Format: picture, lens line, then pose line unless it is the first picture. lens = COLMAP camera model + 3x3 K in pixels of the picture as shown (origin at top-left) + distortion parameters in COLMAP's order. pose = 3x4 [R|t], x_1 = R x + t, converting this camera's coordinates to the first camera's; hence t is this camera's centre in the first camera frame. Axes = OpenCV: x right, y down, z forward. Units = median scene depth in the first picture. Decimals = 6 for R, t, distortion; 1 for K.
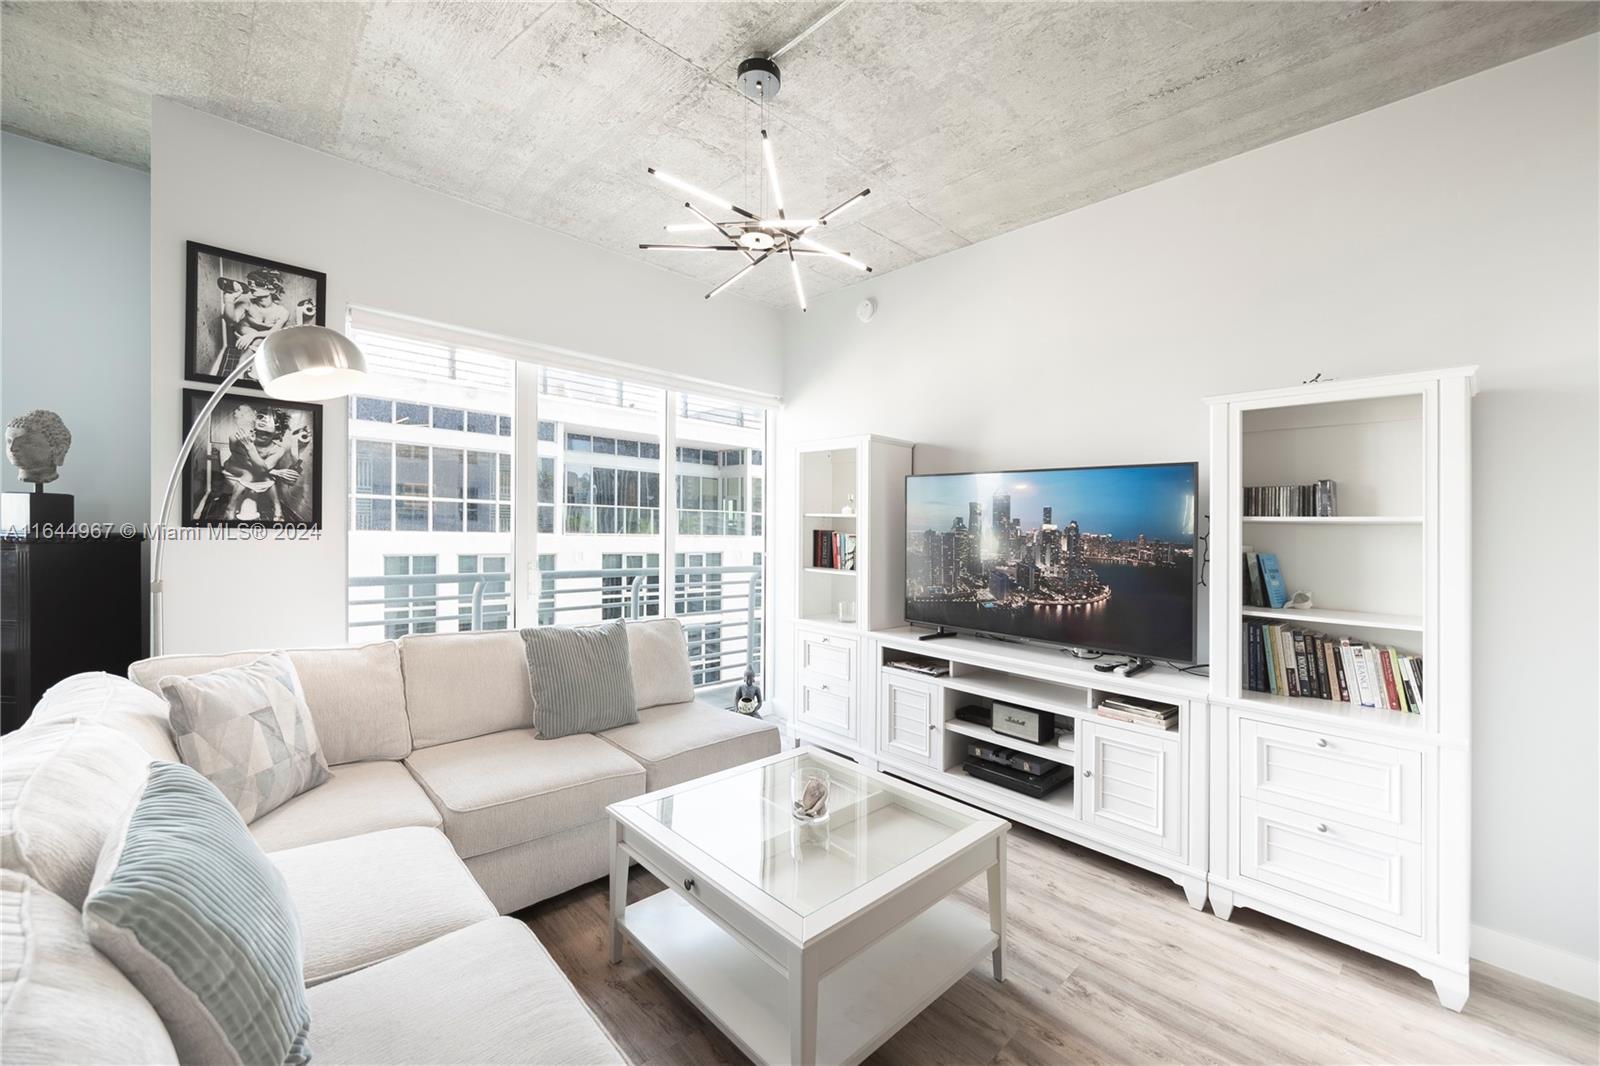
lens RADIAL K [[638.2, 0, 814.2], [0, 638.2, 545.4], [0, 0, 1]] dist [-0.001456, 0.000282]
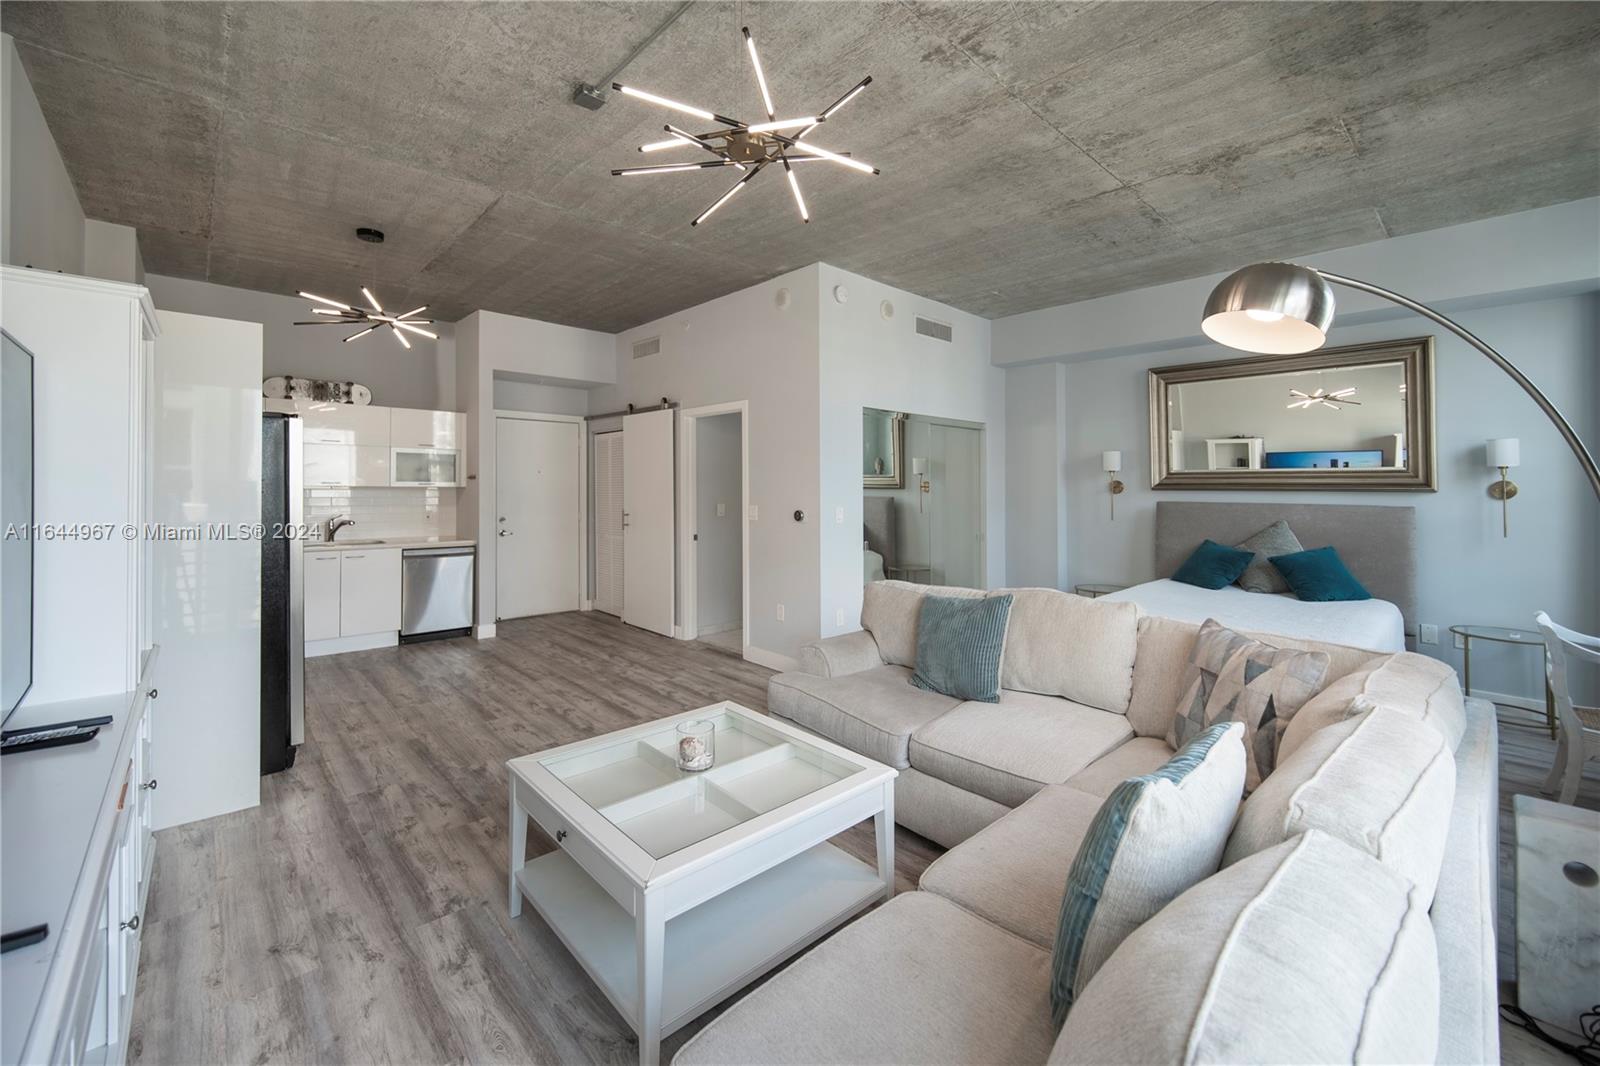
lens RADIAL K [[638.2, 0, 810.1], [0, 638.2, 499.6], [0, 0, 1]] dist [-0.001456, 0.000282]
pose [[-0.999167, -0.036238, 0.018788, -0.133976], [-0.035184, 0.997938, 0.053680, -0.049877], [-0.020694, 0.052975, -0.998381, 1.459598]]
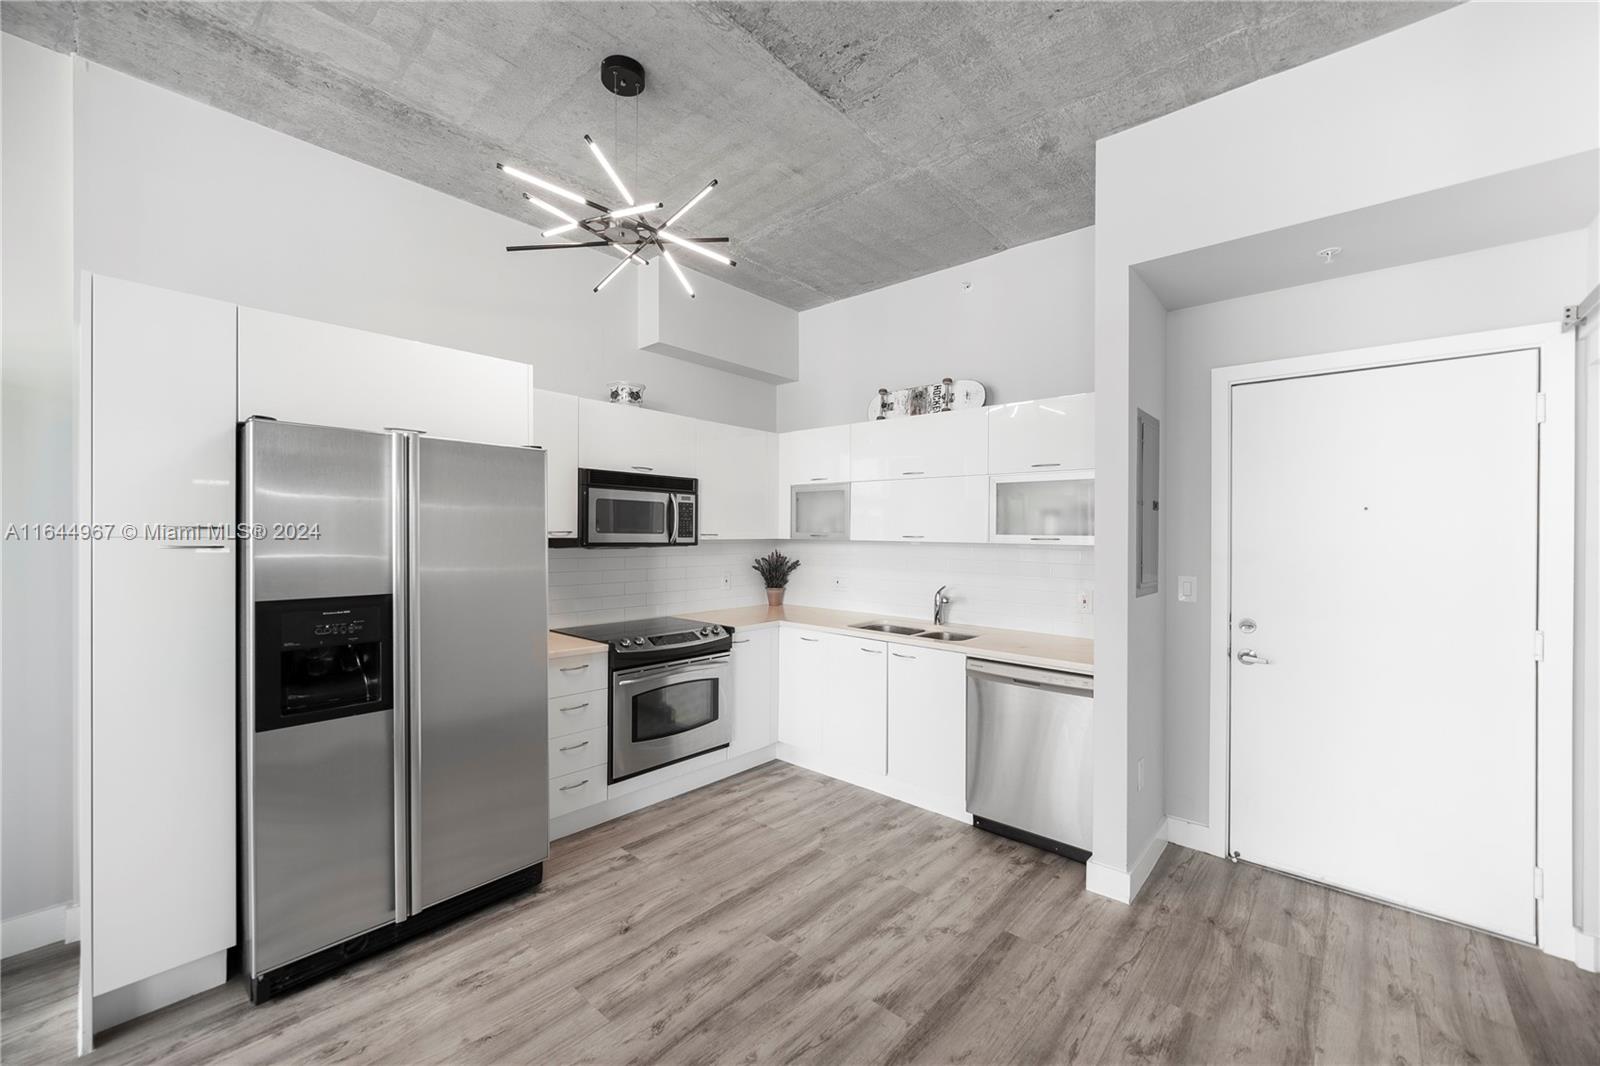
lens RADIAL K [[638.2, 0, 772.2], [0, 638.2, 533.3], [0, 0, 1]] dist [-0.001456, 0.000282]
pose [[-0.042360, -0.028111, 0.998707, 0.109696], [0.017225, 0.999435, 0.028862, 0.006214], [-0.998954, 0.018425, -0.041851, -0.175906]]
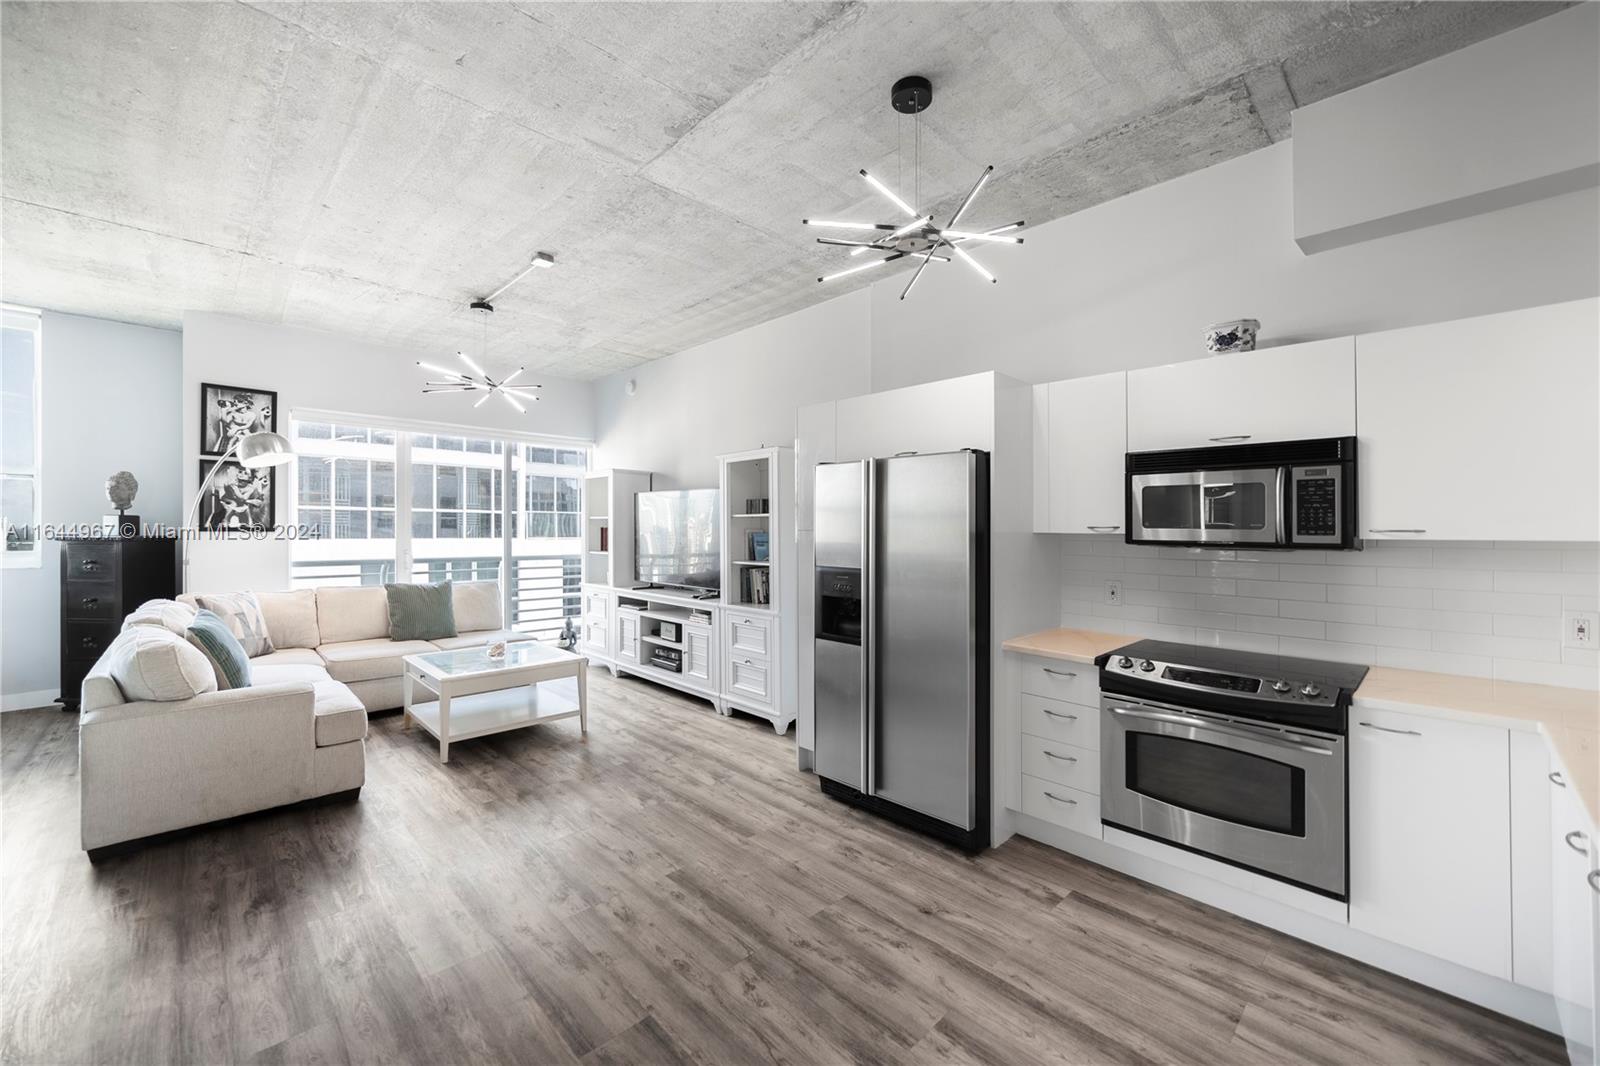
lens RADIAL K [[638.2, 0, 821.5], [0, 638.2, 533.2], [0, 0, 1]] dist [-0.001456, 0.000282]
pose [[0.999698, -0.020644, 0.013302, 0.794767], [0.020917, 0.999566, -0.020735, 0.051636], [-0.012868, 0.021007, 0.999697, -0.875580]]
